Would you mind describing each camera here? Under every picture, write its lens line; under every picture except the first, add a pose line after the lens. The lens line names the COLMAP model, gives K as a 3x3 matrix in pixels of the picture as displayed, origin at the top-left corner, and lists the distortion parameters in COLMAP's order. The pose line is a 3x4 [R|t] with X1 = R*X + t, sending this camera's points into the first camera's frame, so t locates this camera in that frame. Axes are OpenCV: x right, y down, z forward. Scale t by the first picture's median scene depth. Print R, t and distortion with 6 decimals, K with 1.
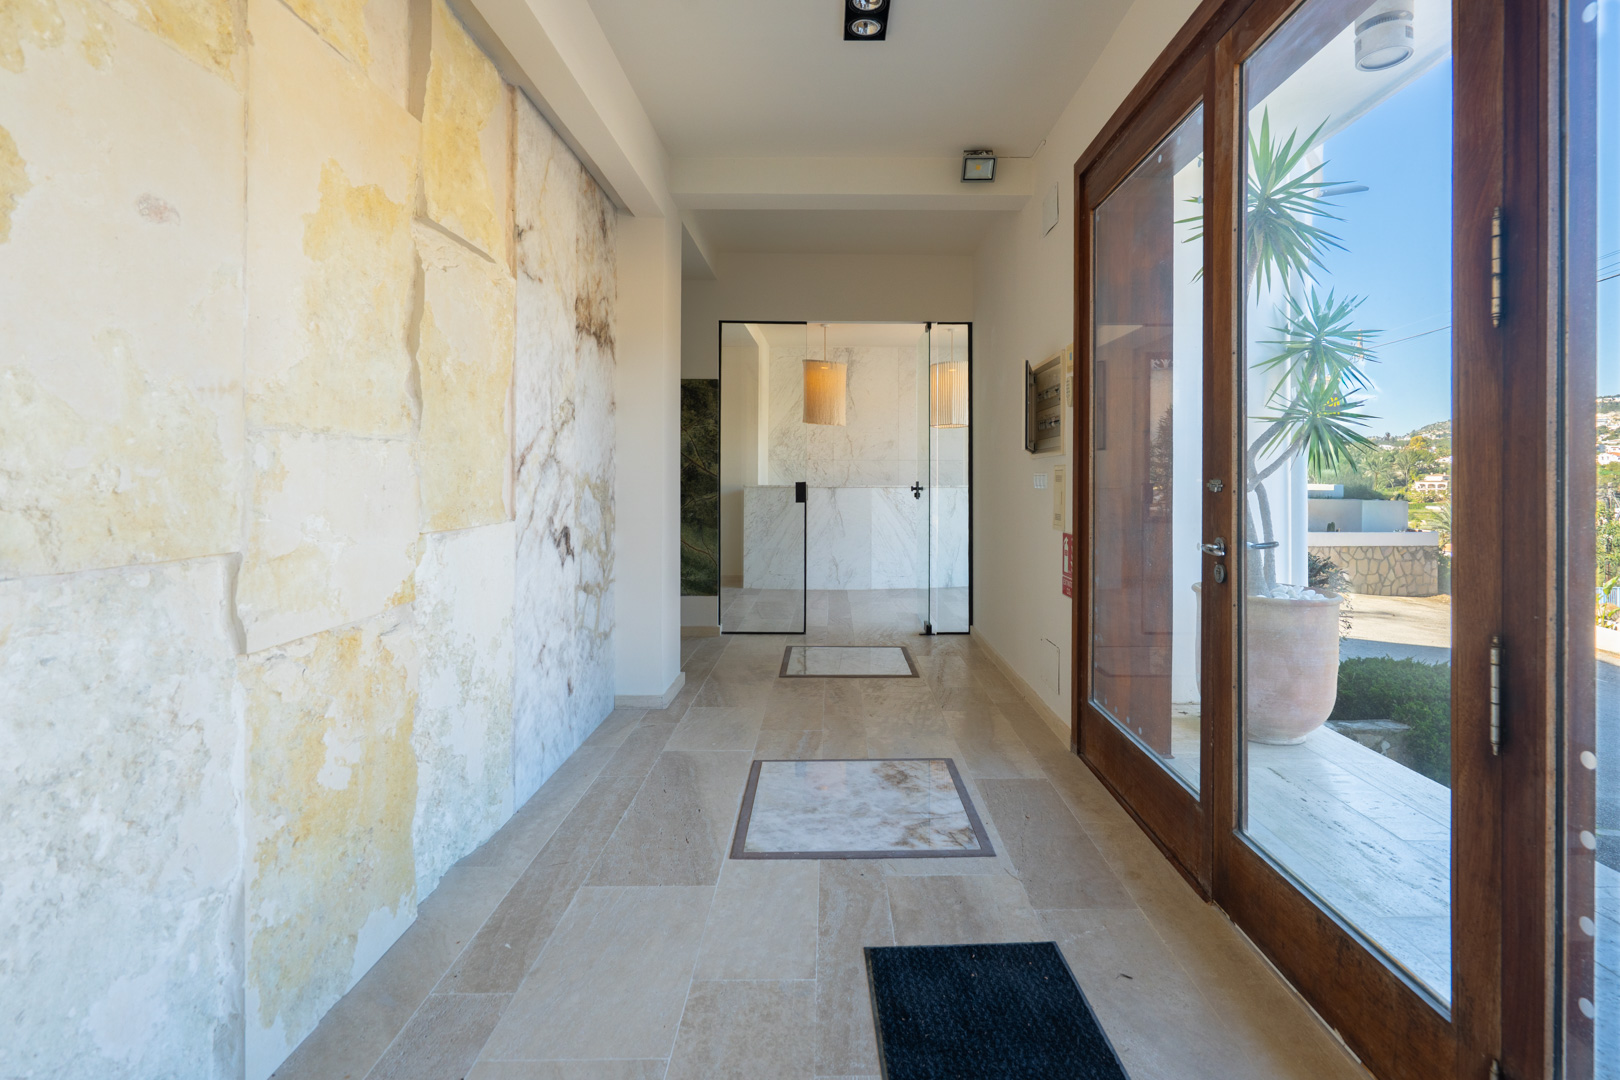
lens RADIAL K [[742.7, 0, 814.9], [0, 742.7, 474.4], [0, 0, 1]] dist [0.000345, 0.000054]
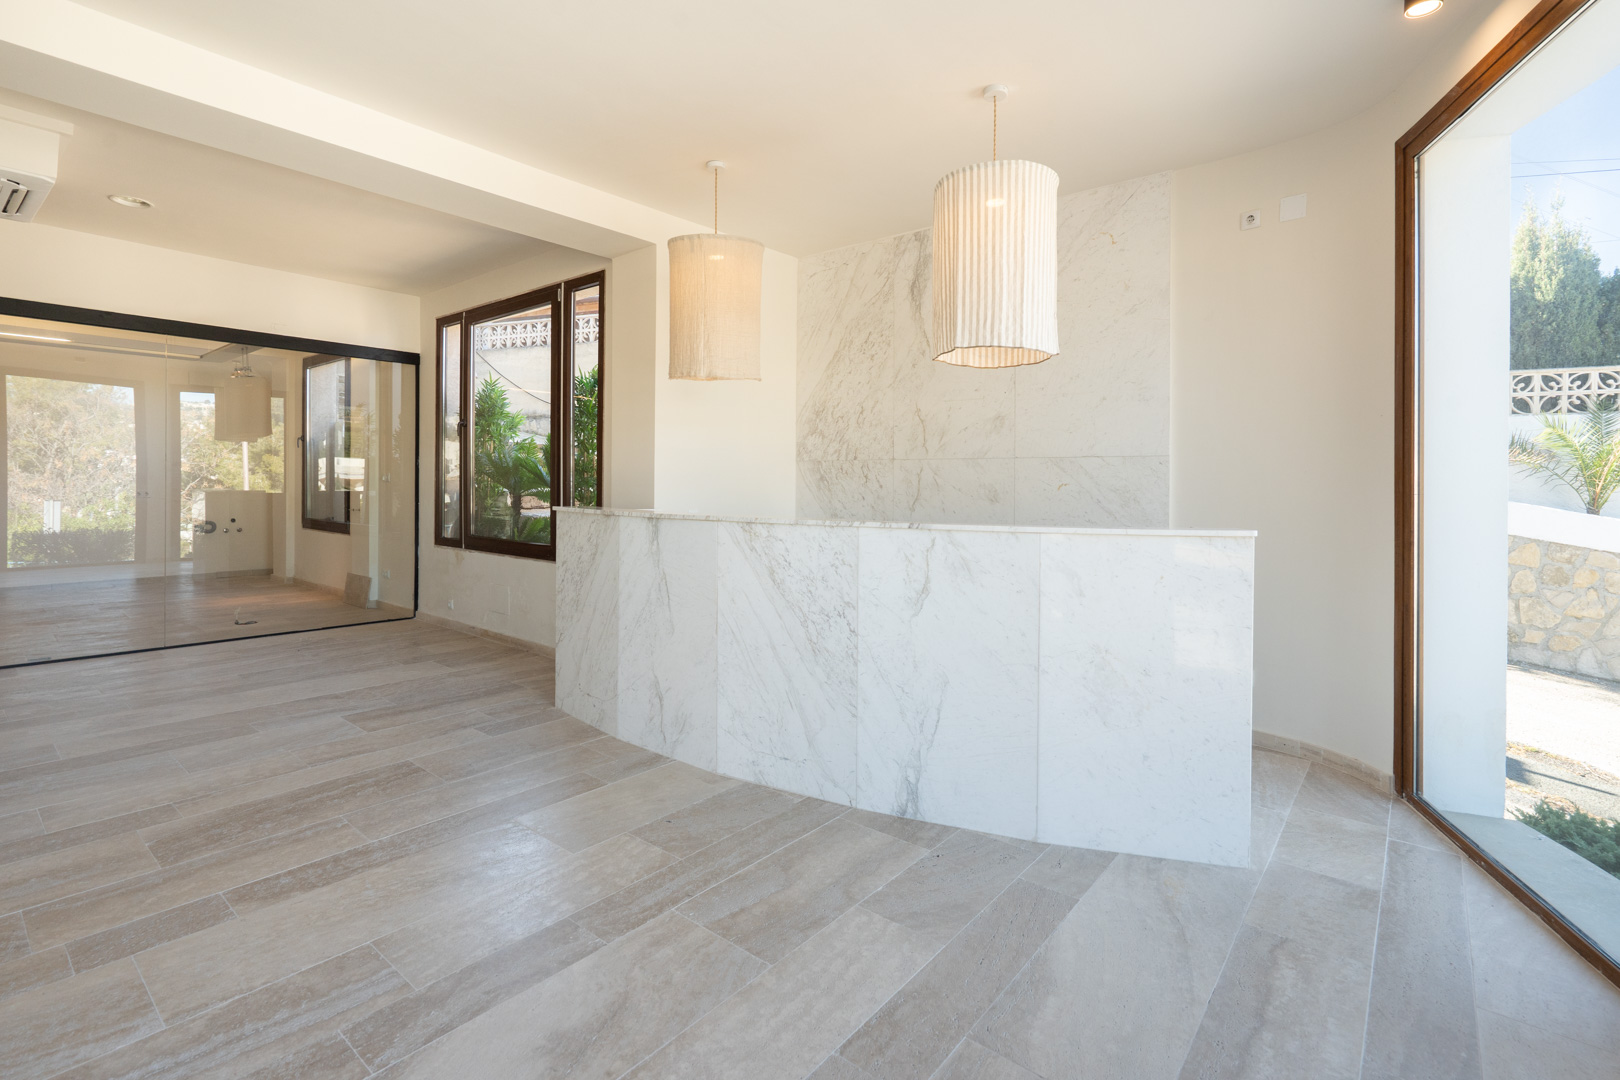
lens RADIAL K [[742.7, 0, 814.9], [0, 742.7, 474.4], [0, 0, 1]] dist [0.000345, 0.000054]
pose [[0.785545, -0.001893, -0.618802, 0.396666], [-0.008731, 0.999862, -0.014143, -0.002566], [0.618744, 0.016513, 0.785419, 0.769793]]
